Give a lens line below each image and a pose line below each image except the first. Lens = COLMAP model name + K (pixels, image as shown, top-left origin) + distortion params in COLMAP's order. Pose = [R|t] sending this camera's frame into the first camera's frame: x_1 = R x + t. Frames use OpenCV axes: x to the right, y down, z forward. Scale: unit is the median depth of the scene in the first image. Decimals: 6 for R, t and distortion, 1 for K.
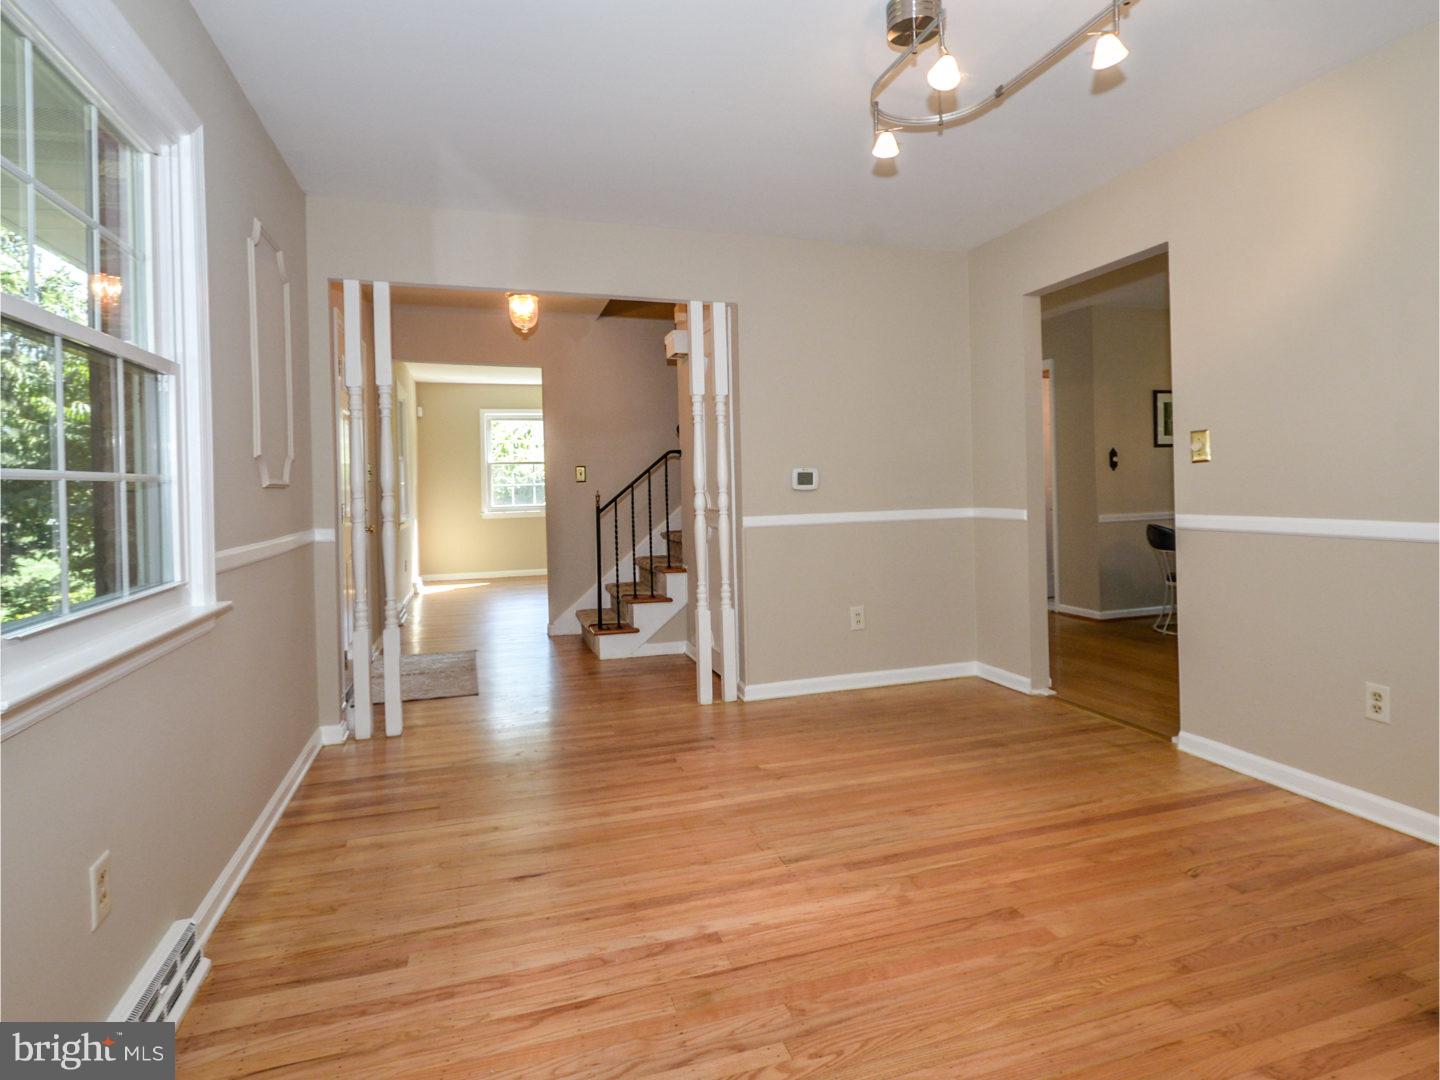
lens RADIAL K [[771.4, 0, 715.1], [0, 771.4, 490.1], [0, 0, 1]] dist [0.000967, 0.000264]
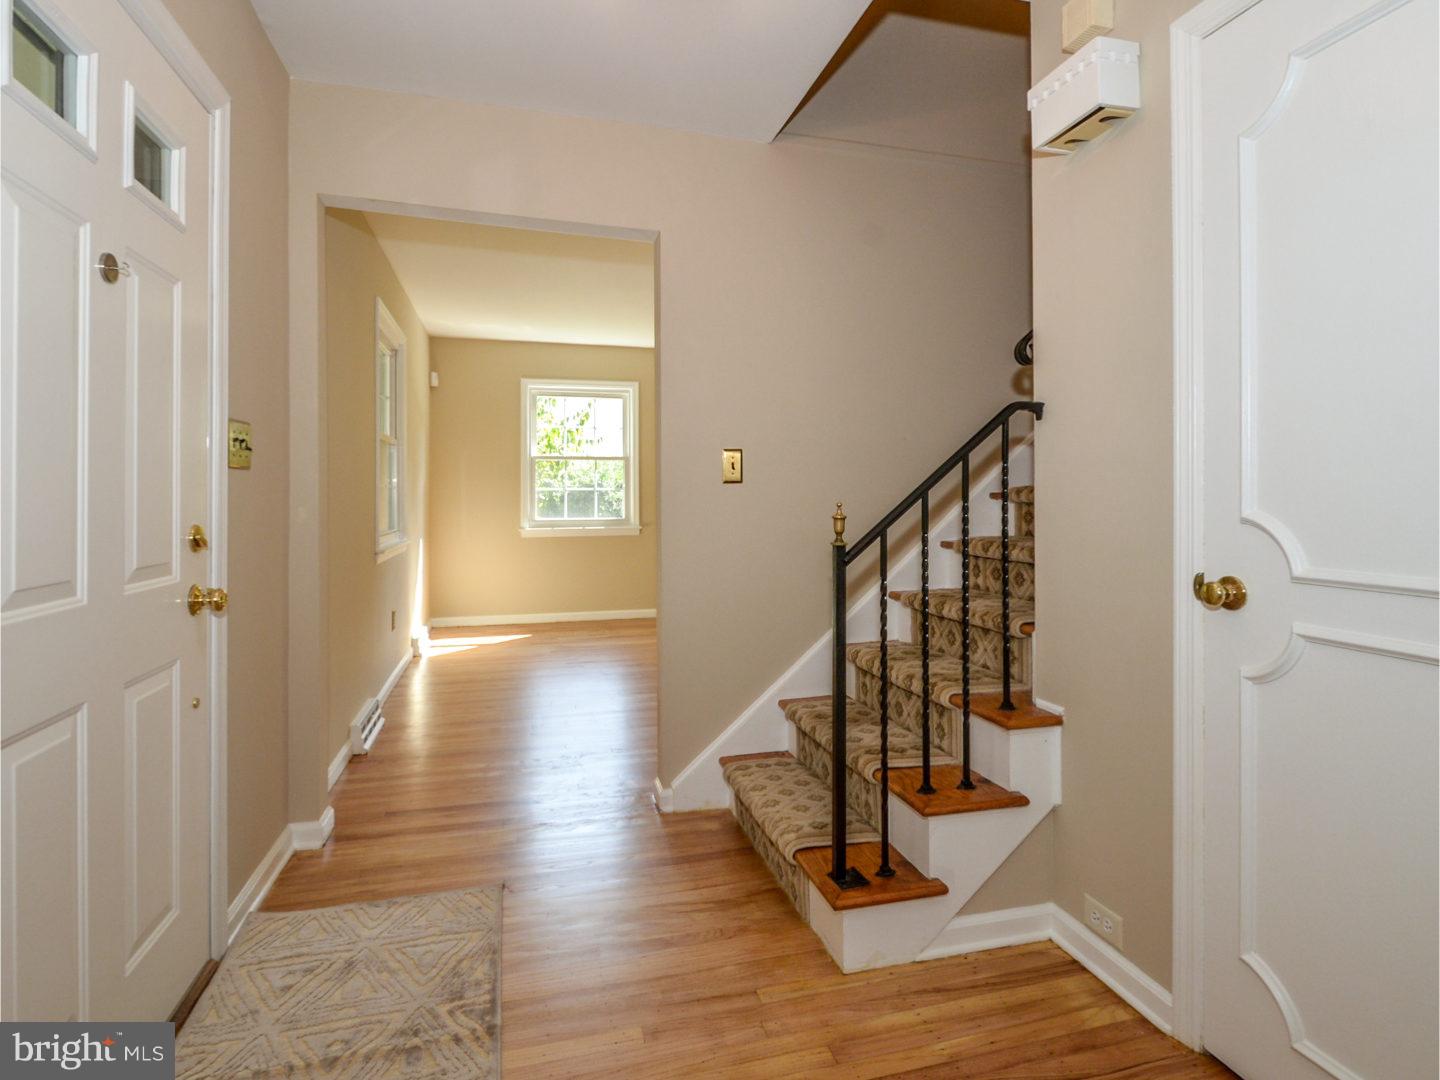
lens RADIAL K [[771.4, 0, 715.1], [0, 771.4, 490.1], [0, 0, 1]] dist [0.000967, 0.000264]
pose [[0.998837, 0.017473, -0.044941, -0.111732], [-0.018021, 0.999768, -0.011805, -0.000035], [0.044724, 0.012601, 0.998920, 0.361262]]
